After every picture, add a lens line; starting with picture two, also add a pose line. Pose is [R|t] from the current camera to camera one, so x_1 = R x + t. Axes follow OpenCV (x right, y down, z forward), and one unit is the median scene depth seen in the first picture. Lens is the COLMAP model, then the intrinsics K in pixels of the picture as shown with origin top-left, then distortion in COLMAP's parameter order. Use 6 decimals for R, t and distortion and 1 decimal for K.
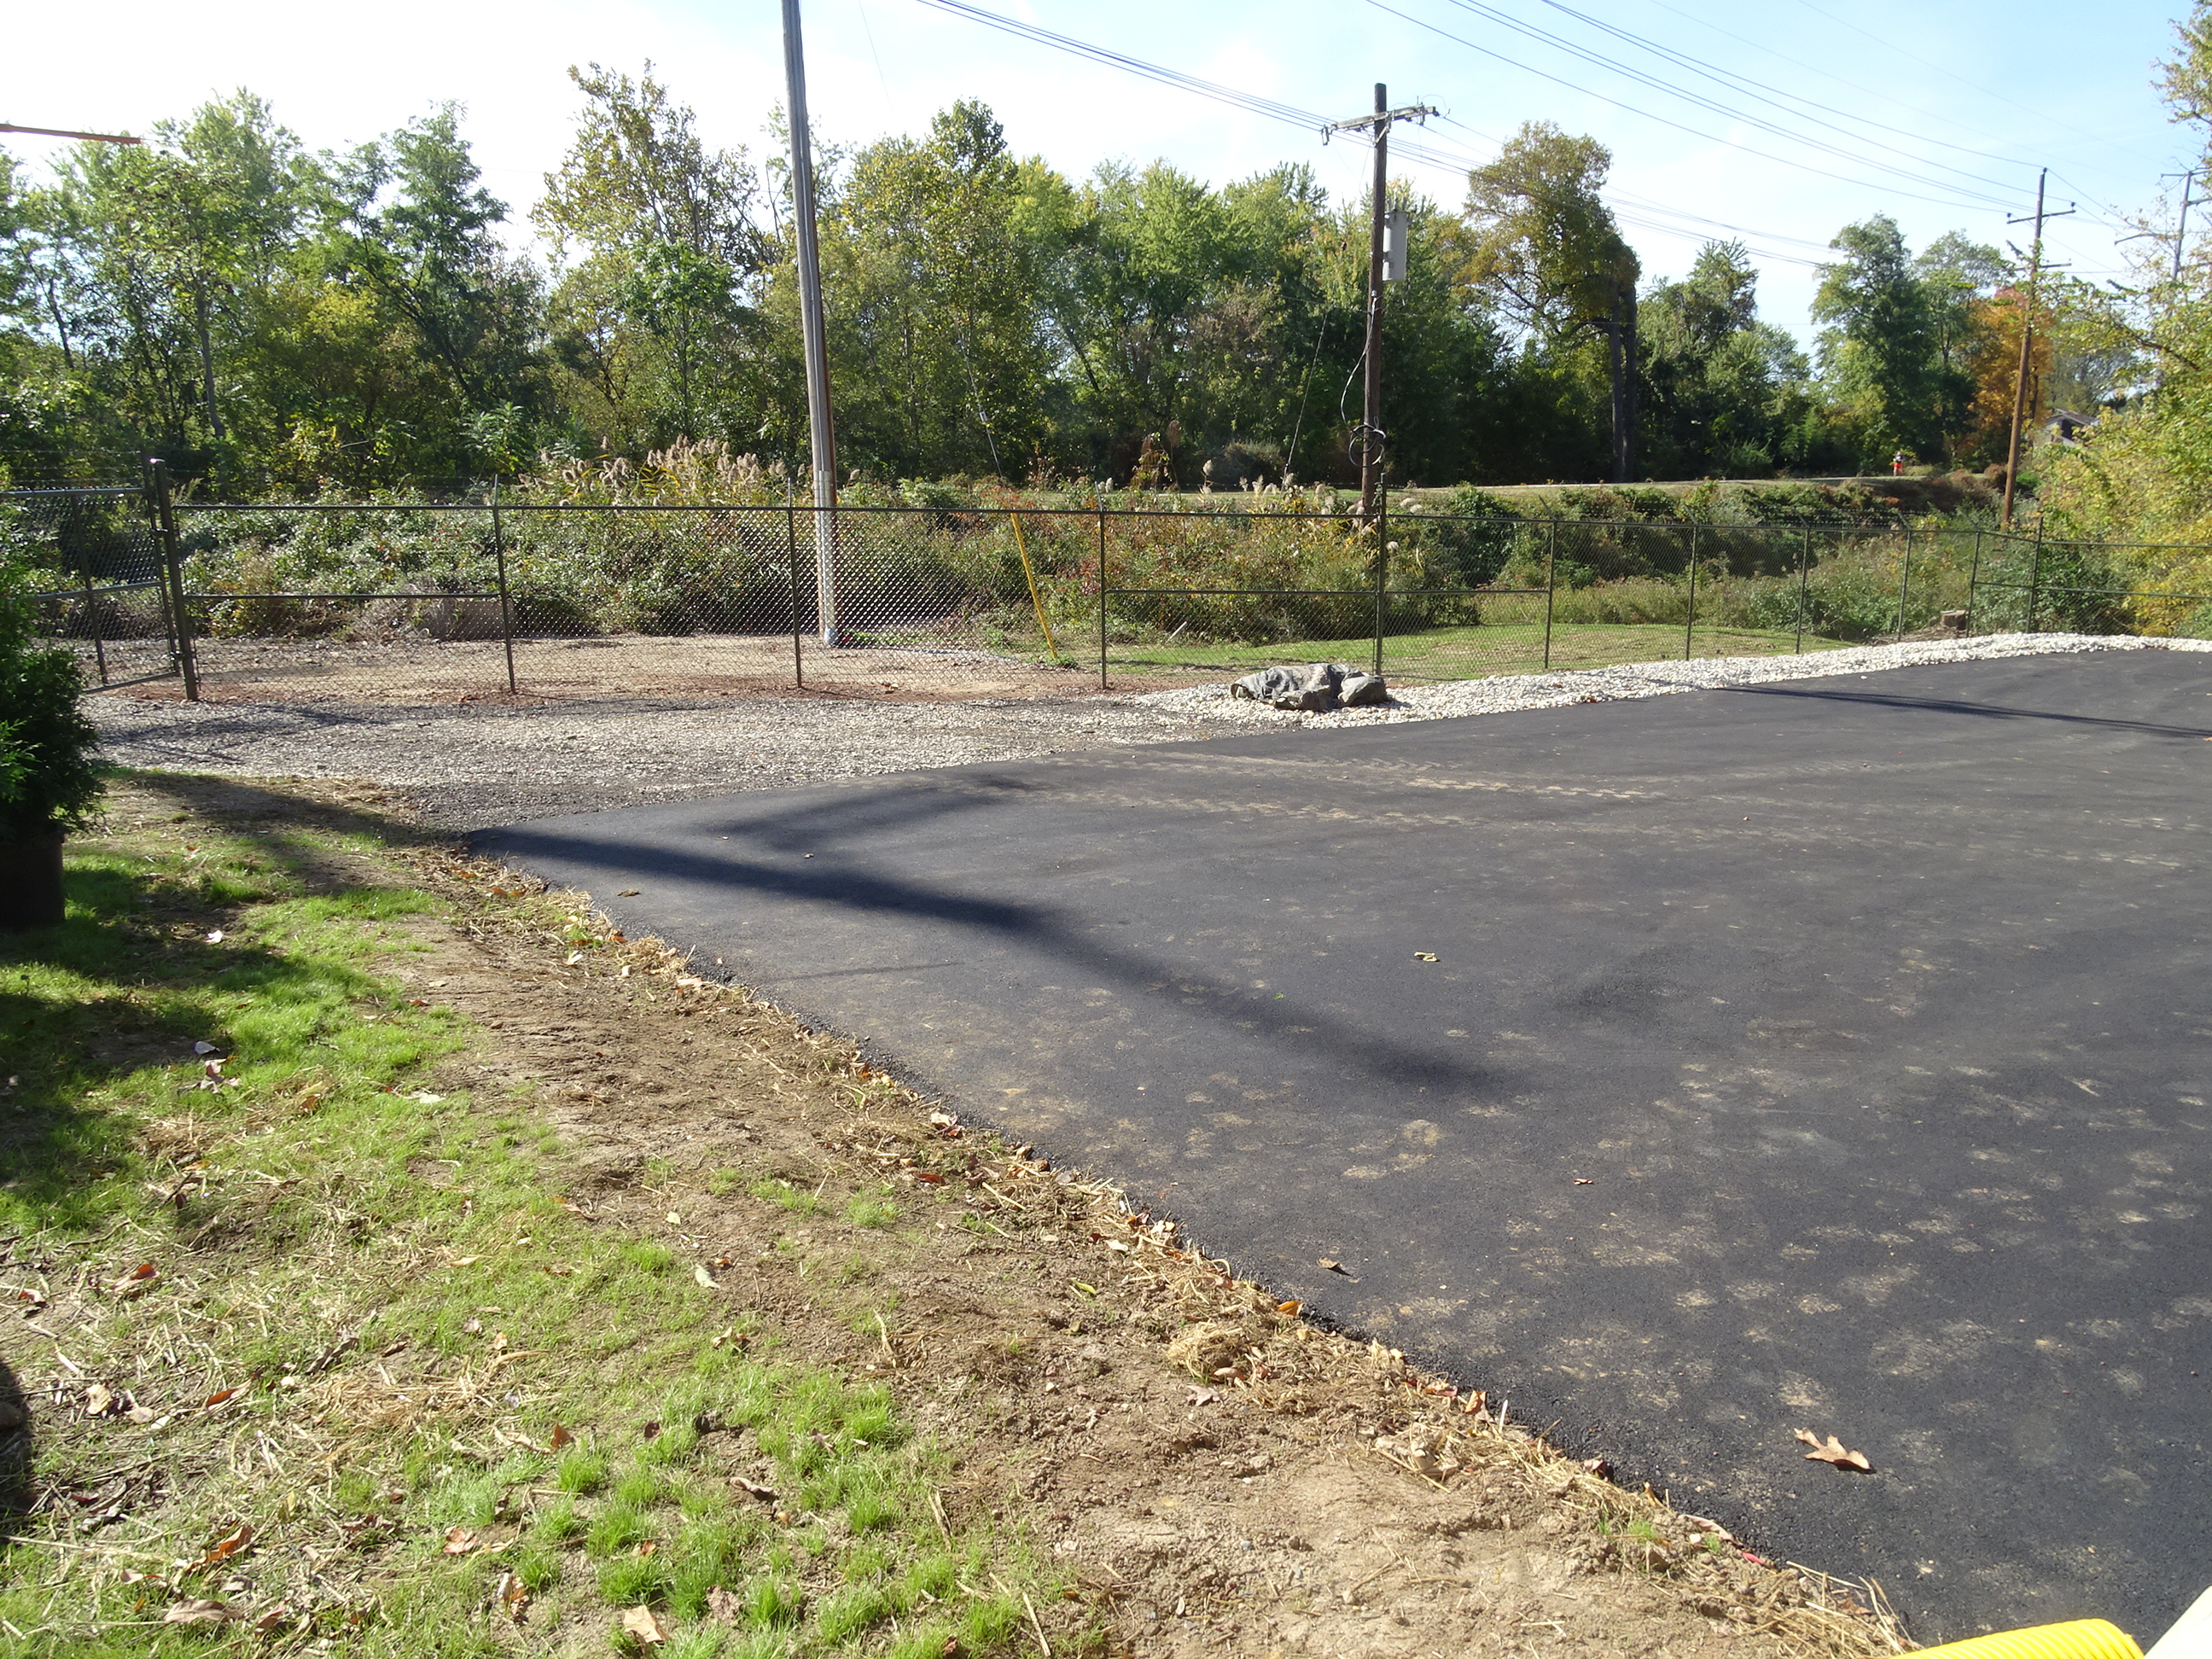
lens RADIAL K [[1563.9, 0, 1106.0], [0, 1563.9, 829.5], [0, 0, 1]] dist [-0.004329, 0.005352]
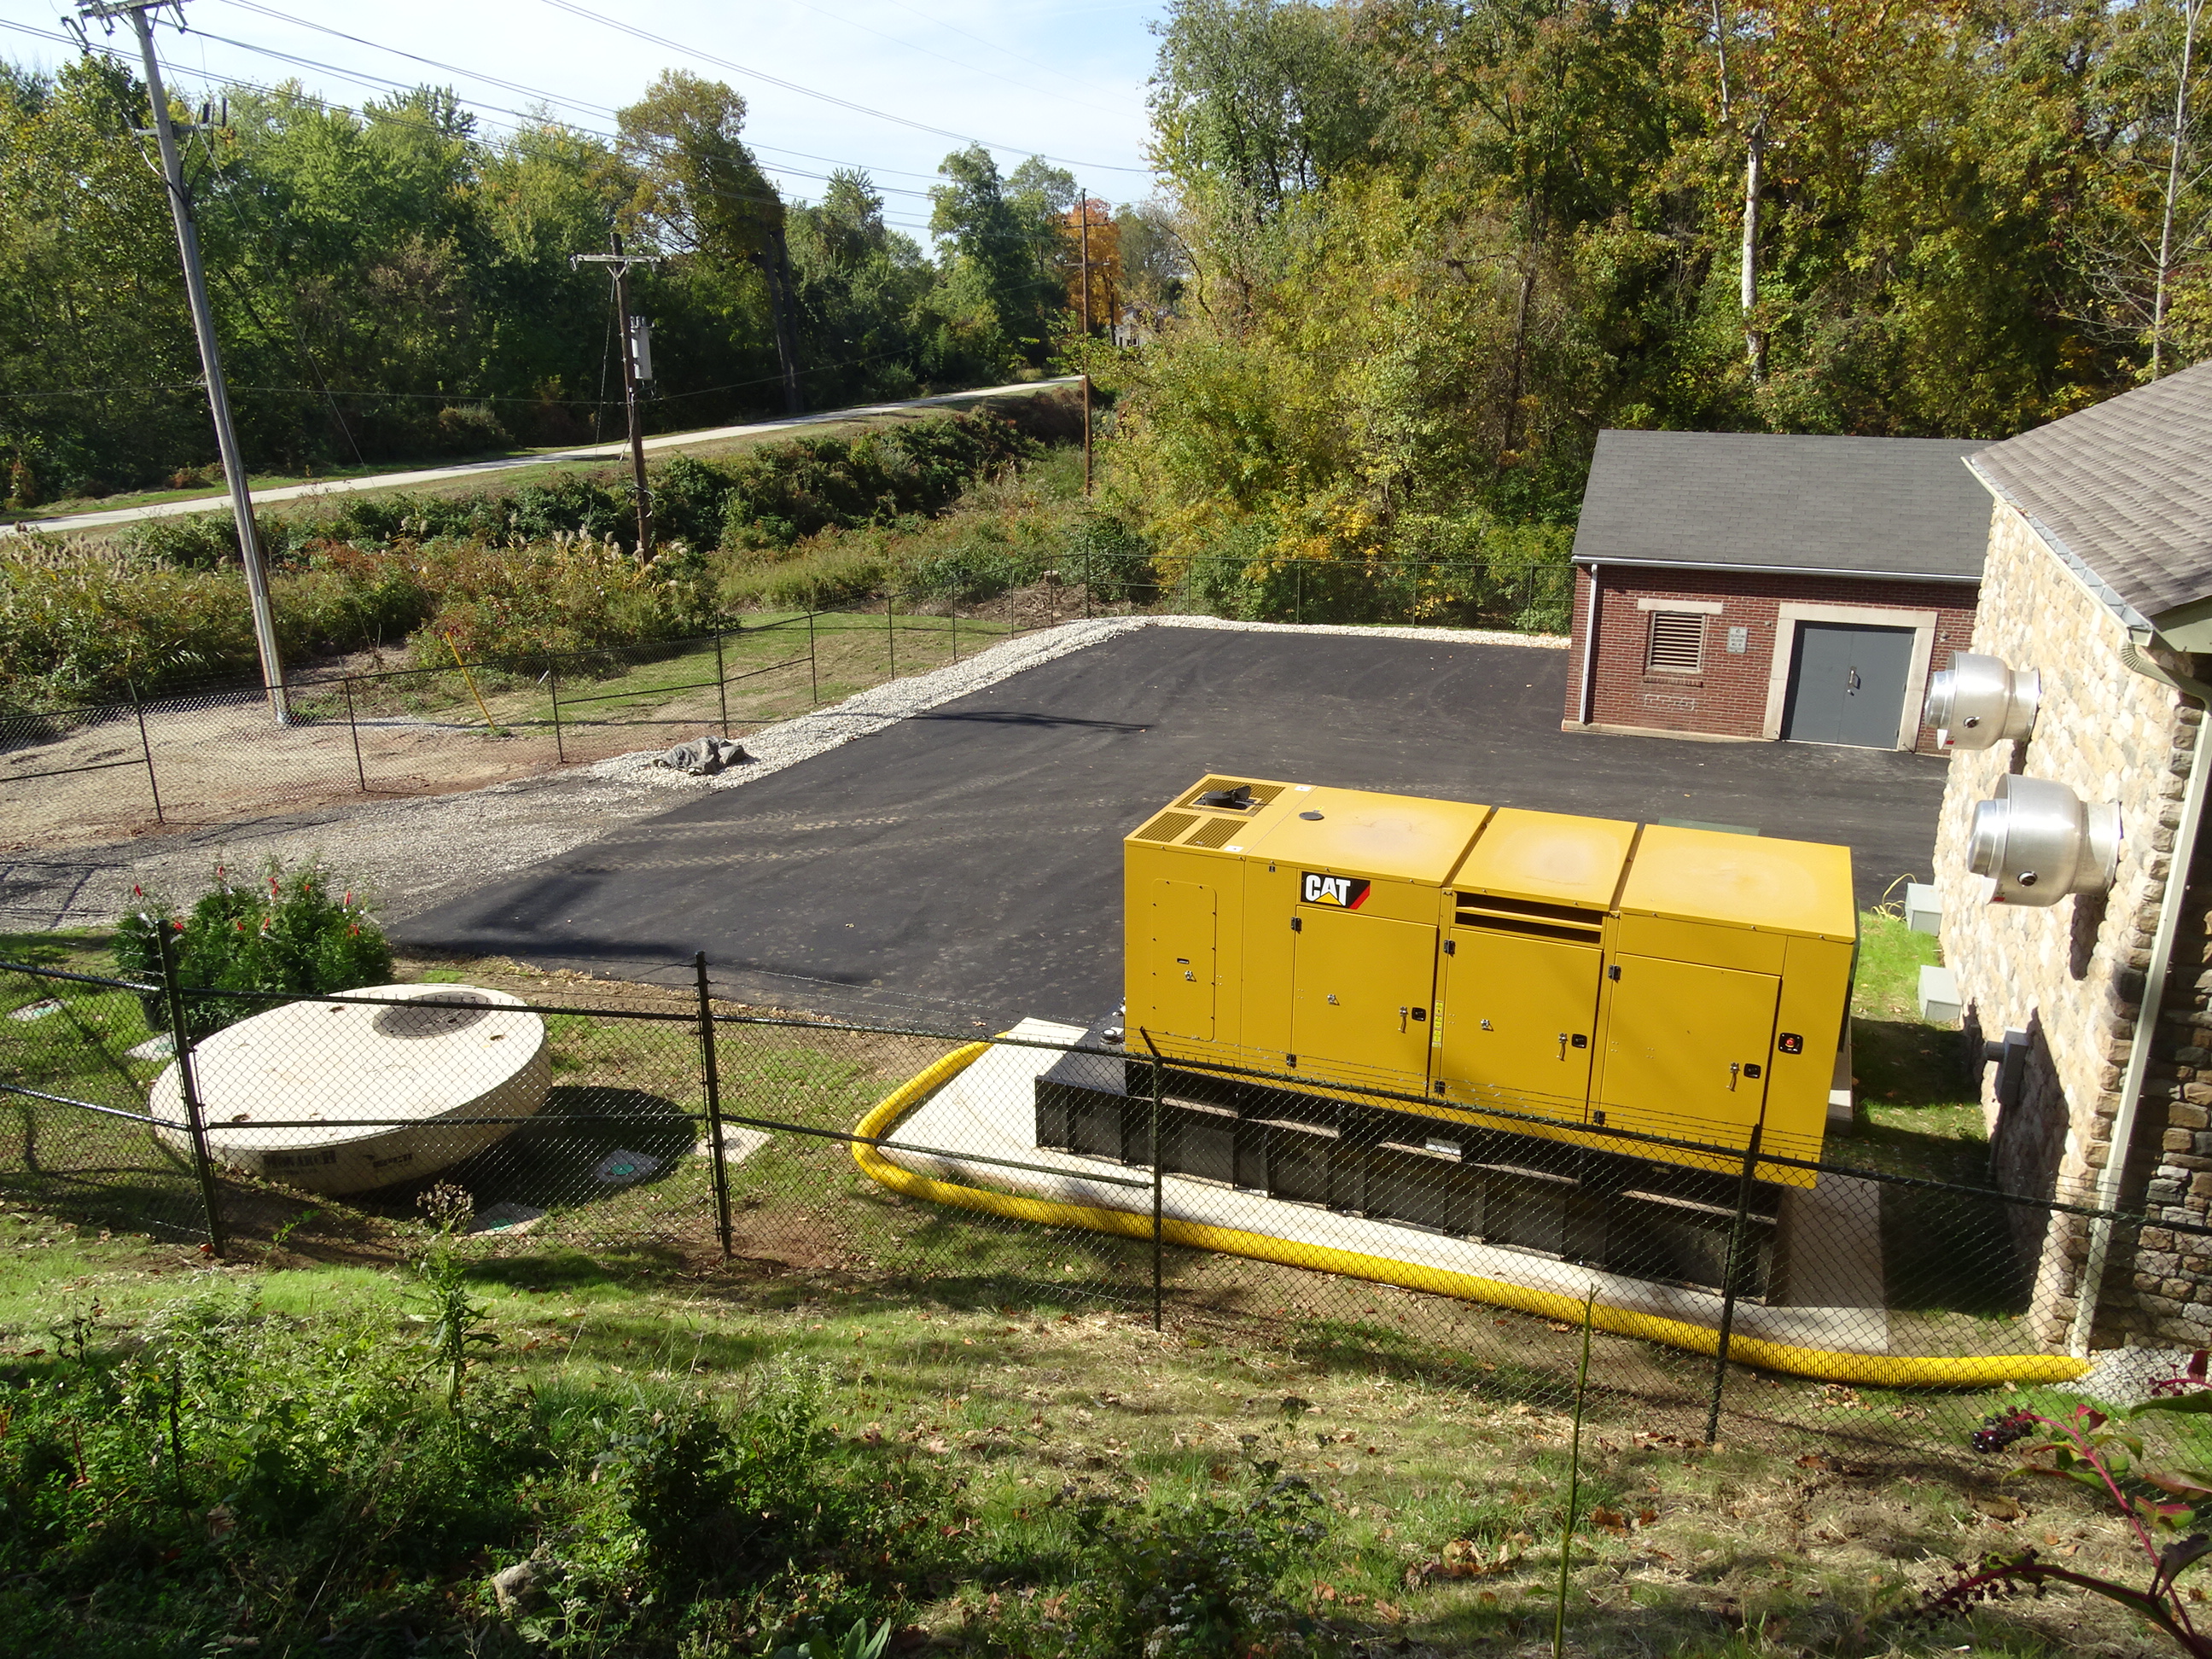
lens RADIAL K [[1563.9, 0, 1106.0], [0, 1563.9, 829.5], [0, 0, 1]] dist [-0.004329, 0.005352]
pose [[0.872251, -0.149956, 0.465501, -0.045884], [0.109268, 0.987526, 0.113375, -0.024166], [-0.476696, -0.048027, 0.877755, -0.114924]]
